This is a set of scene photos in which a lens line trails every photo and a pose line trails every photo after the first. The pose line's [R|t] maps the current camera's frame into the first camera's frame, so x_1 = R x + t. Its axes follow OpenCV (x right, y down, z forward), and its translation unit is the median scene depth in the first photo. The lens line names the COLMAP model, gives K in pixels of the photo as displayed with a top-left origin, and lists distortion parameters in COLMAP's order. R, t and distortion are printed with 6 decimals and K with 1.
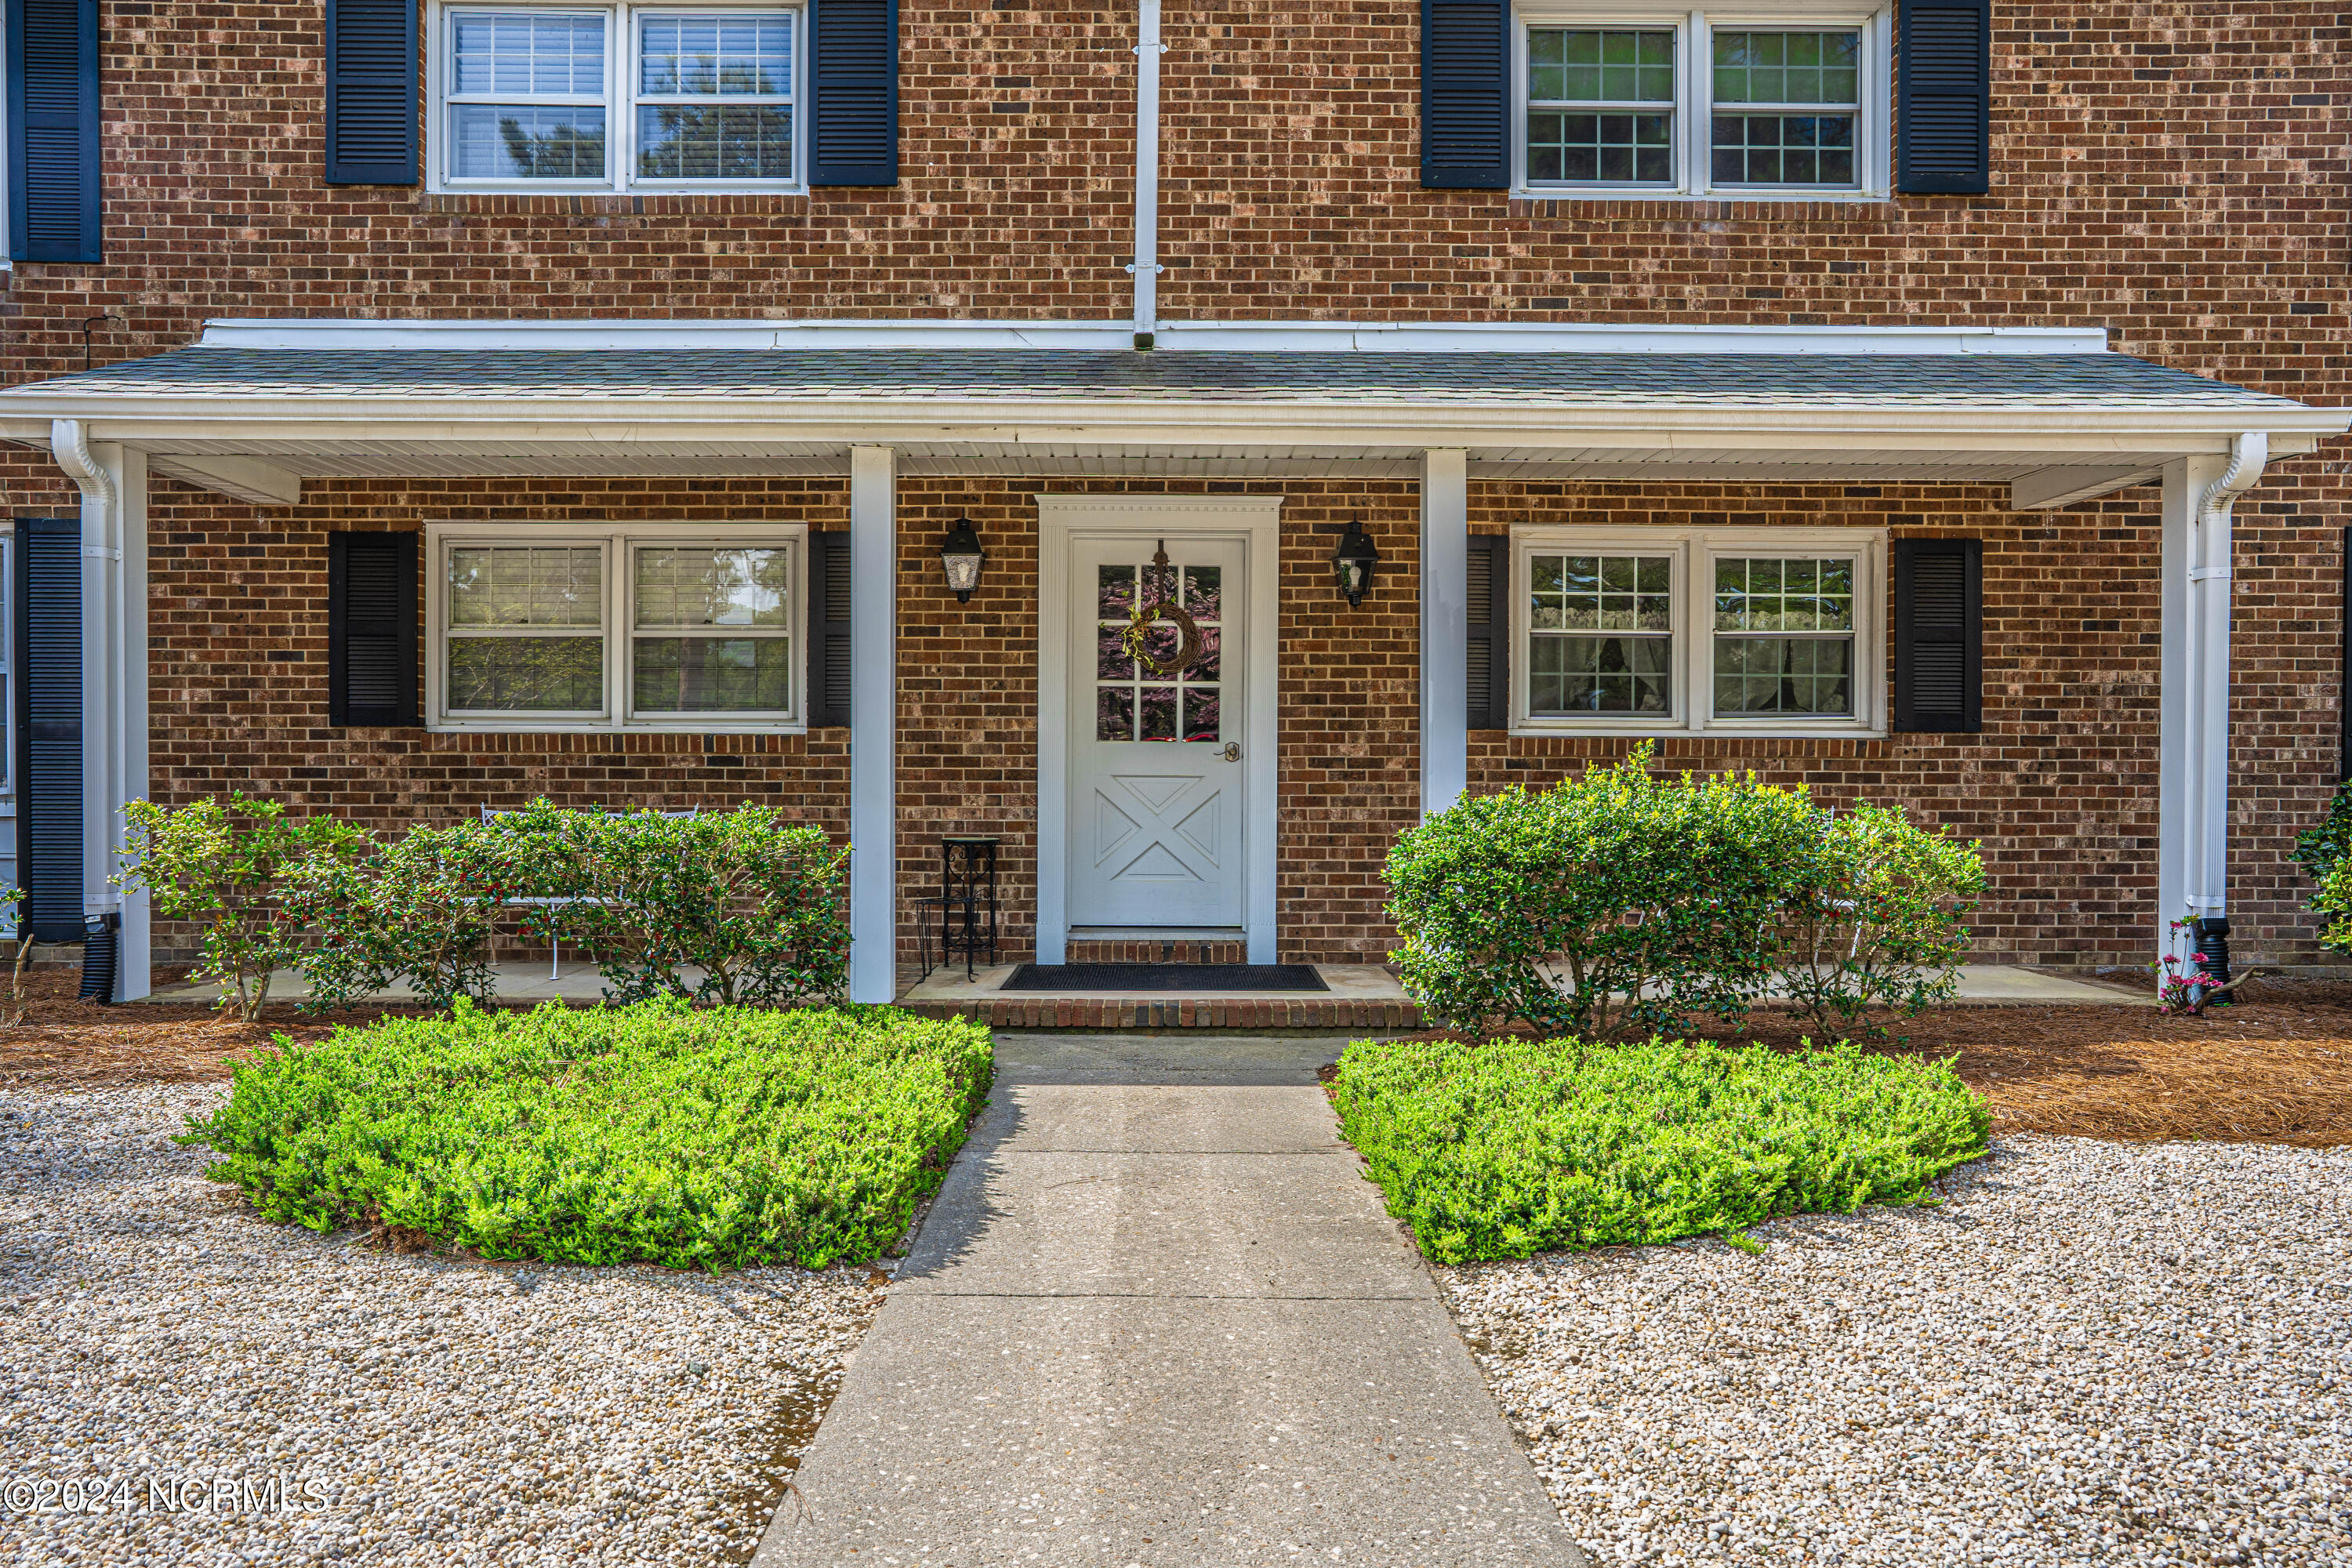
lens RADIAL K [[1555.9, 0, 1173.4], [0, 1555.9, 796.2], [0, 0, 1]] dist [-0.042890, 0.052531]
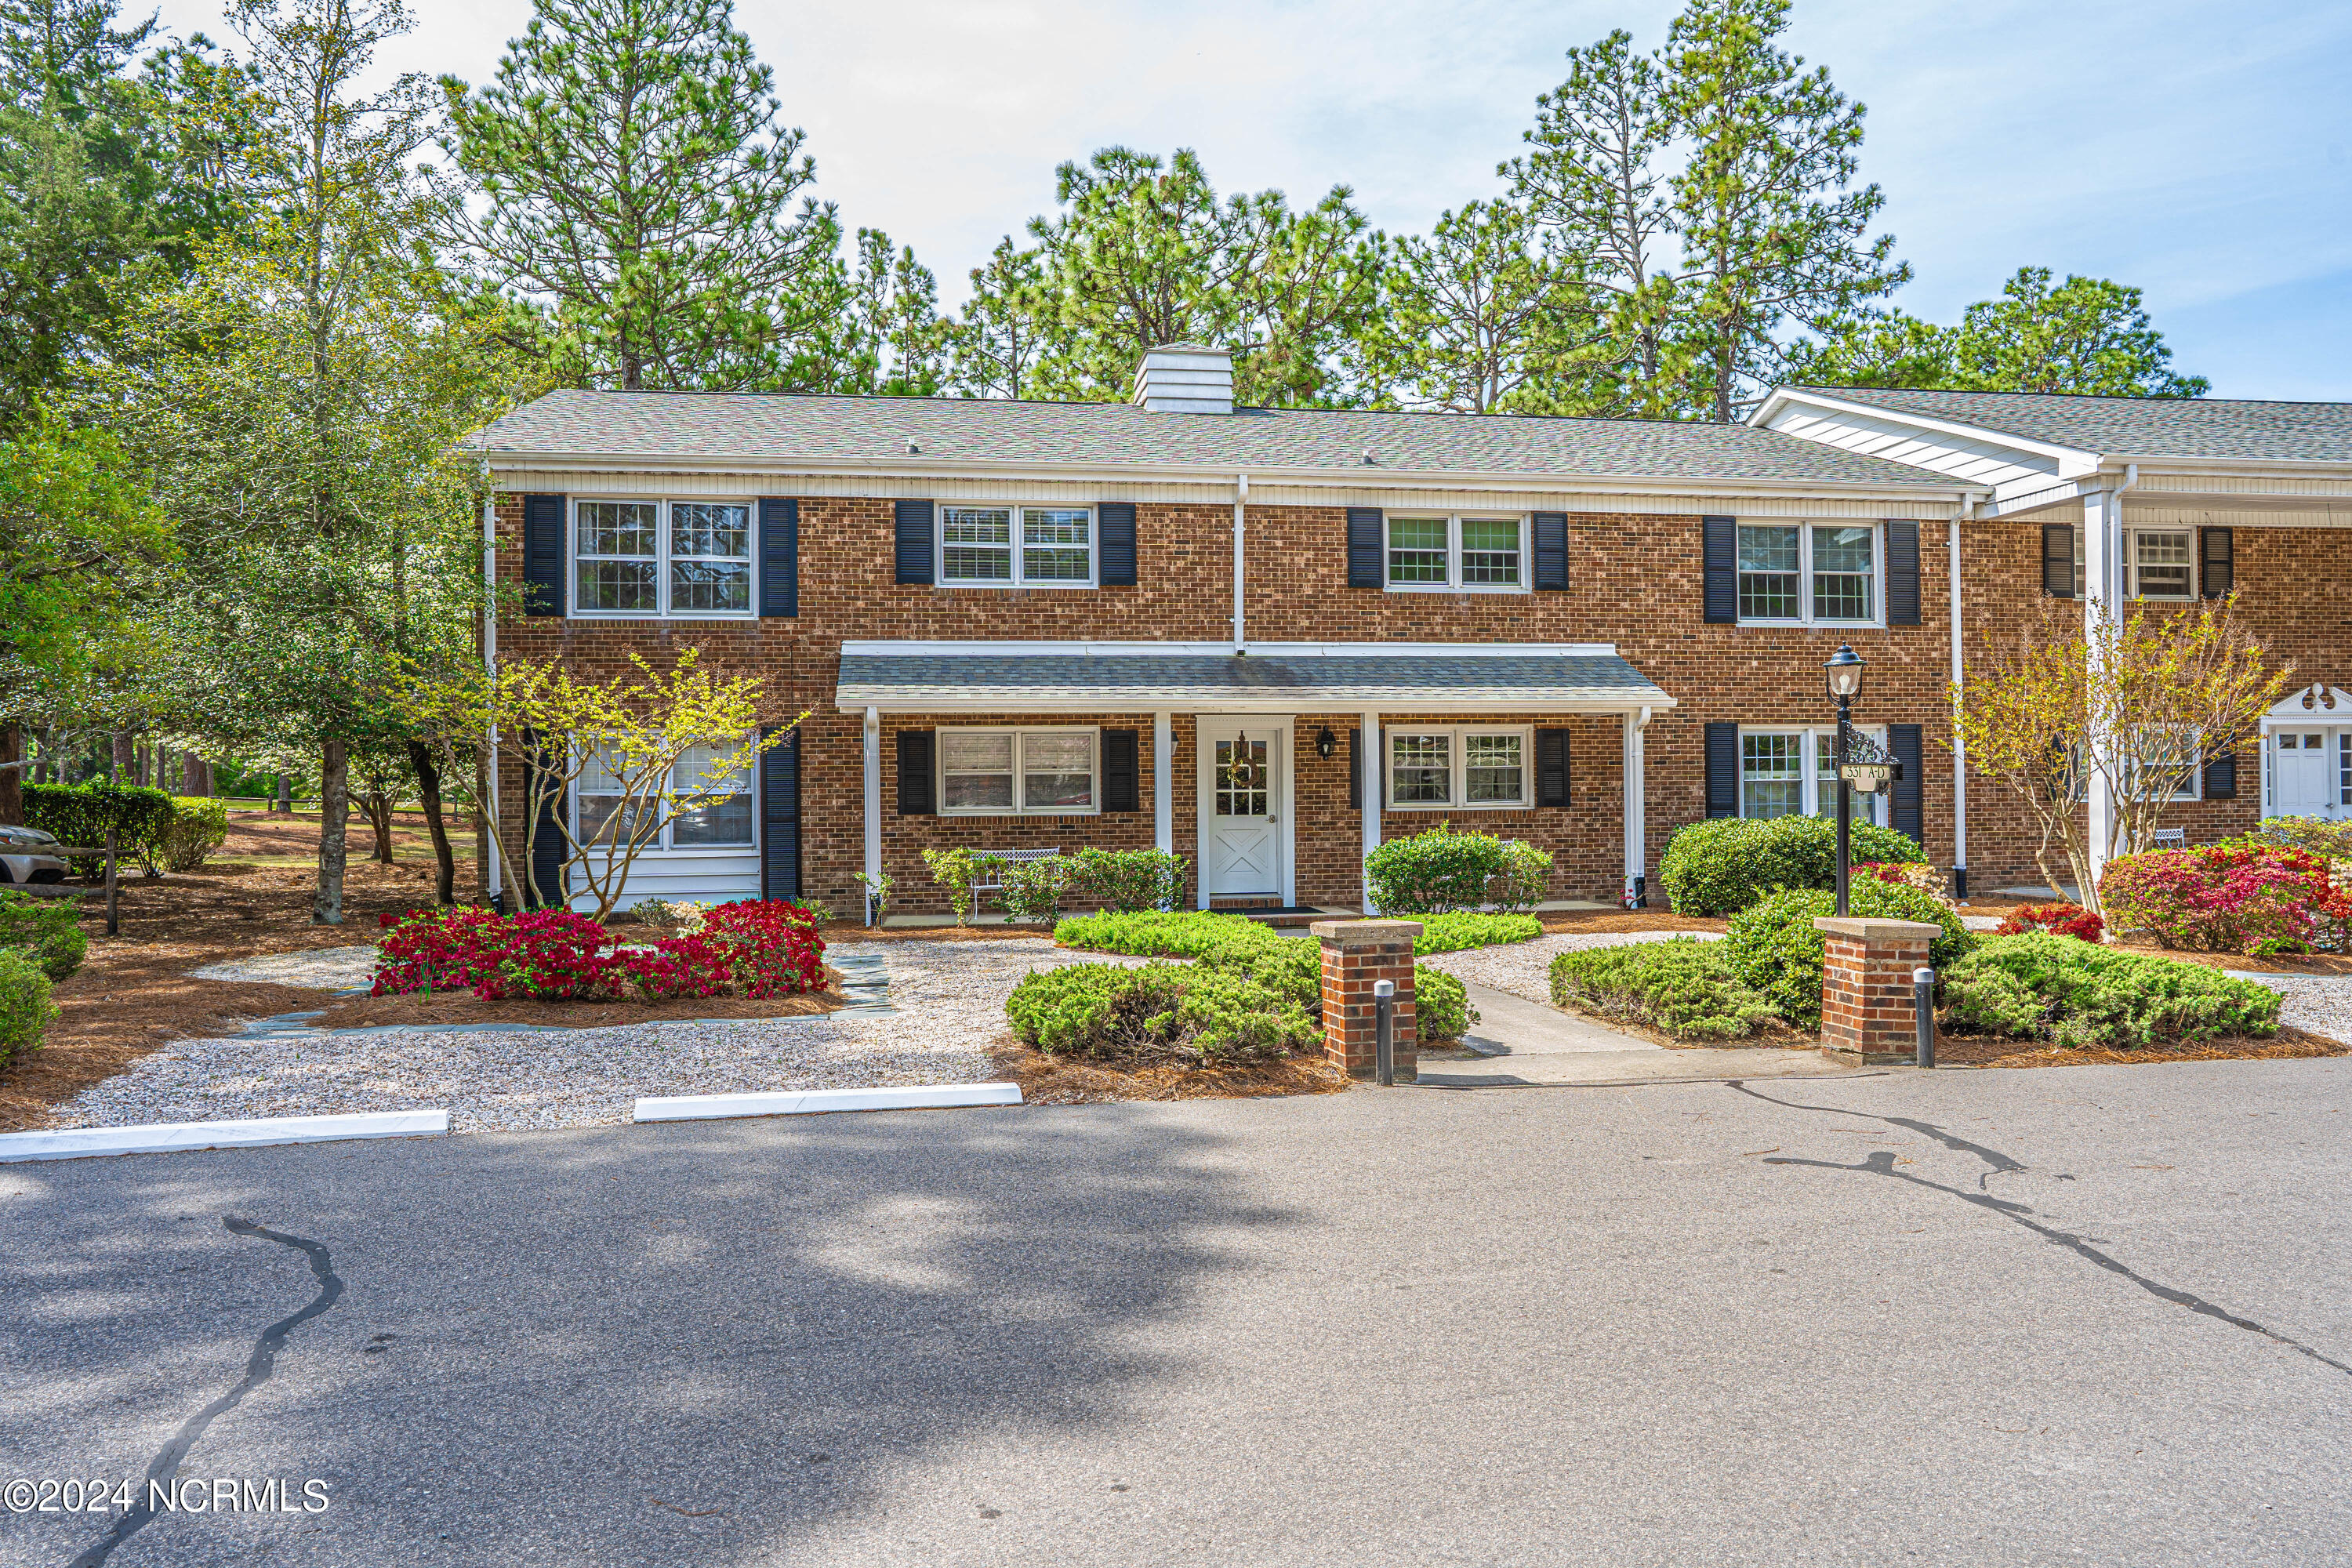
lens RADIAL K [[1555.9, 0, 1173.7], [0, 1555.9, 781.7], [0, 0, 1]] dist [-0.042890, 0.052531]
pose [[0.988307, -0.012411, 0.151973, -0.488663], [0.015133, 0.999745, -0.016766, -0.049332], [-0.151726, 0.018870, 0.988242, -1.376663]]
